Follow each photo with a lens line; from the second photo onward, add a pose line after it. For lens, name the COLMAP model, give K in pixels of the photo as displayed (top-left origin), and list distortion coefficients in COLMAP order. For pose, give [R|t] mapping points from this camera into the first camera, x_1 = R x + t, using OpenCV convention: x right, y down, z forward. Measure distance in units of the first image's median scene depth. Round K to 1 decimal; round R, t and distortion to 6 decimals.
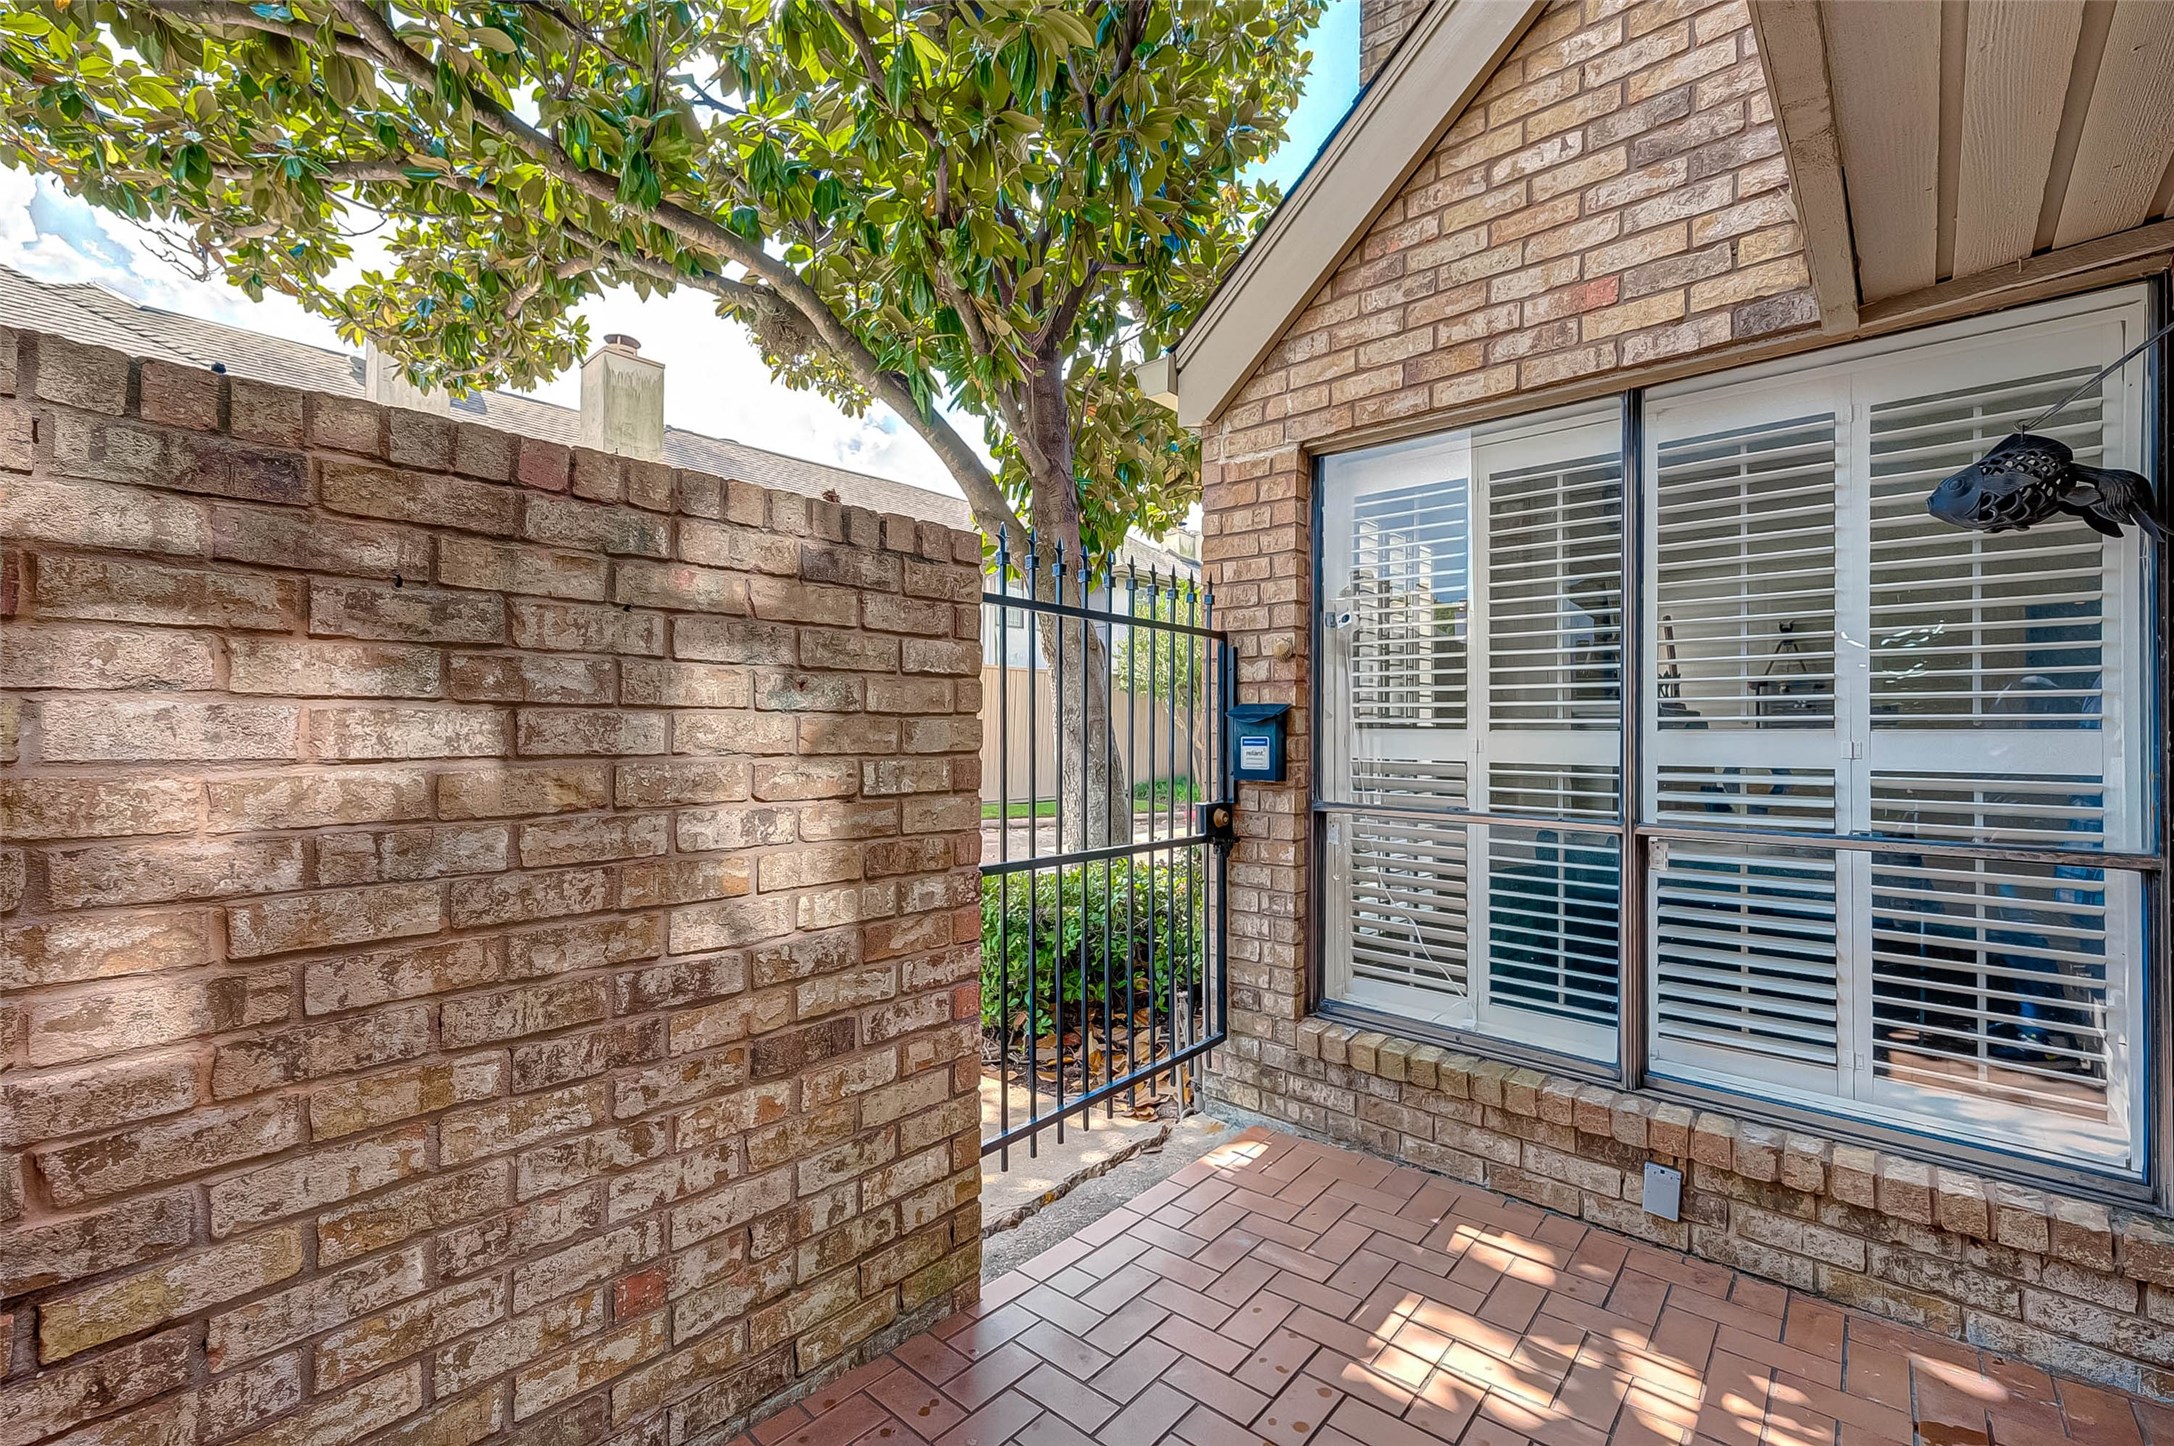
lens RADIAL K [[938.7, 0, 1093.6], [0, 938.7, 721.0], [0, 0, 1]] dist [0.000827, 0.000062]
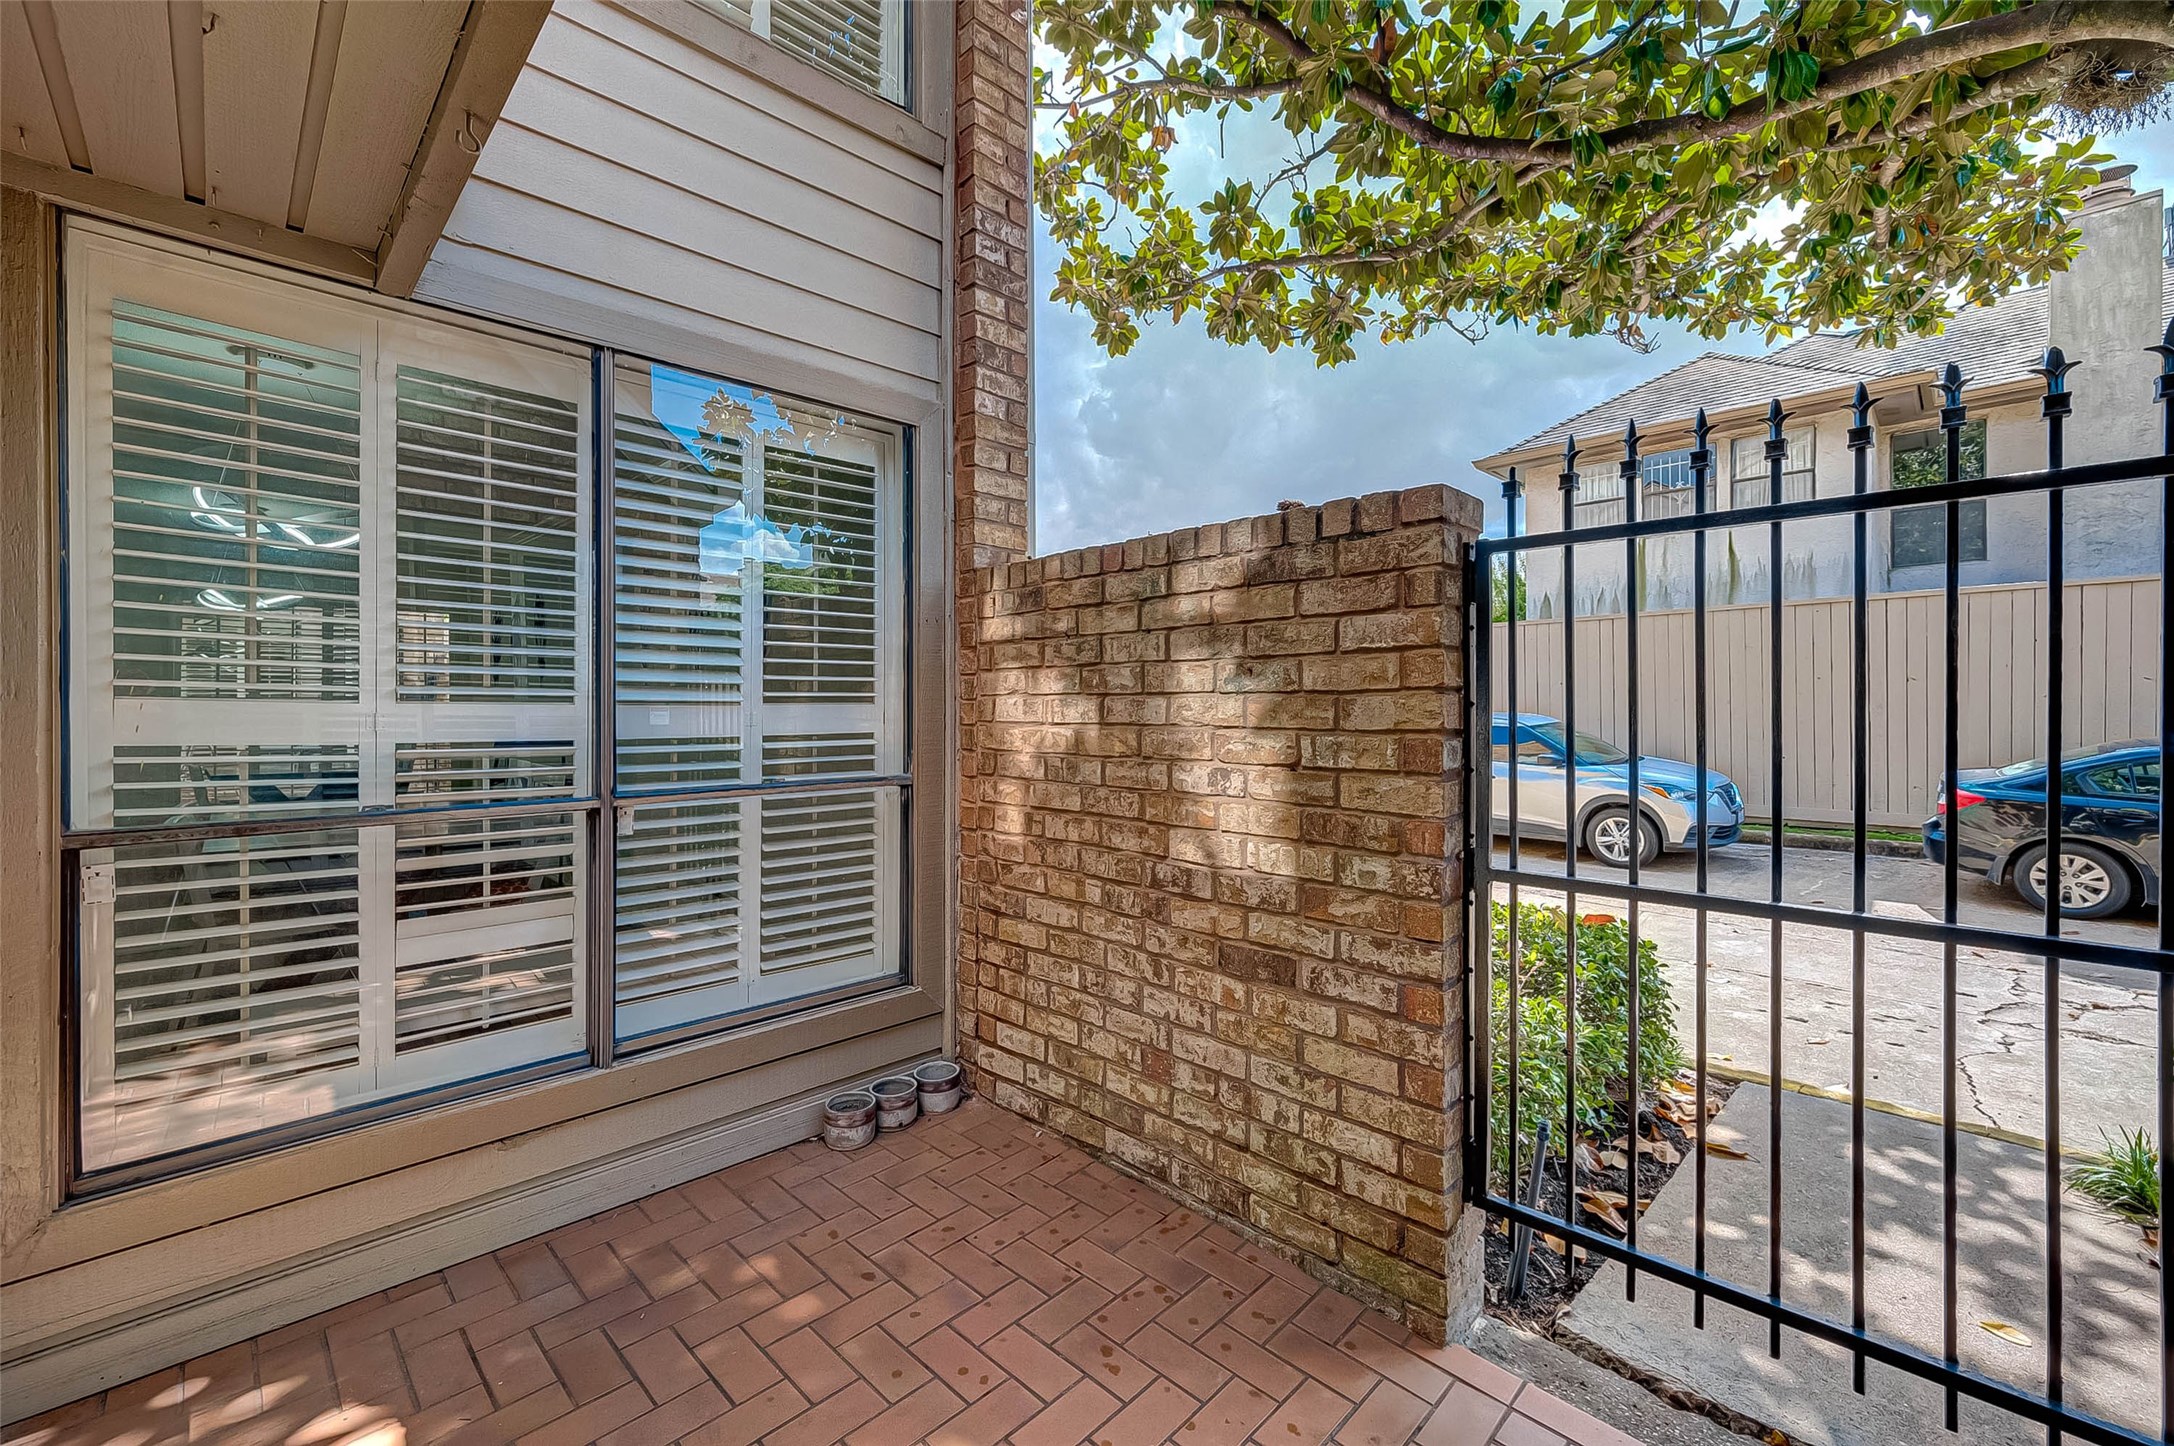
lens RADIAL K [[877.0, 0, 1094.2], [0, 877.0, 717.9], [0, 0, 1]] dist [0.002339, -0.000330]
pose [[-0.065567, 0.008072, -0.997816, 0.881415], [0.014387, 0.999871, 0.007144, 0.011942], [0.997744, -0.013887, -0.065675, 0.895126]]
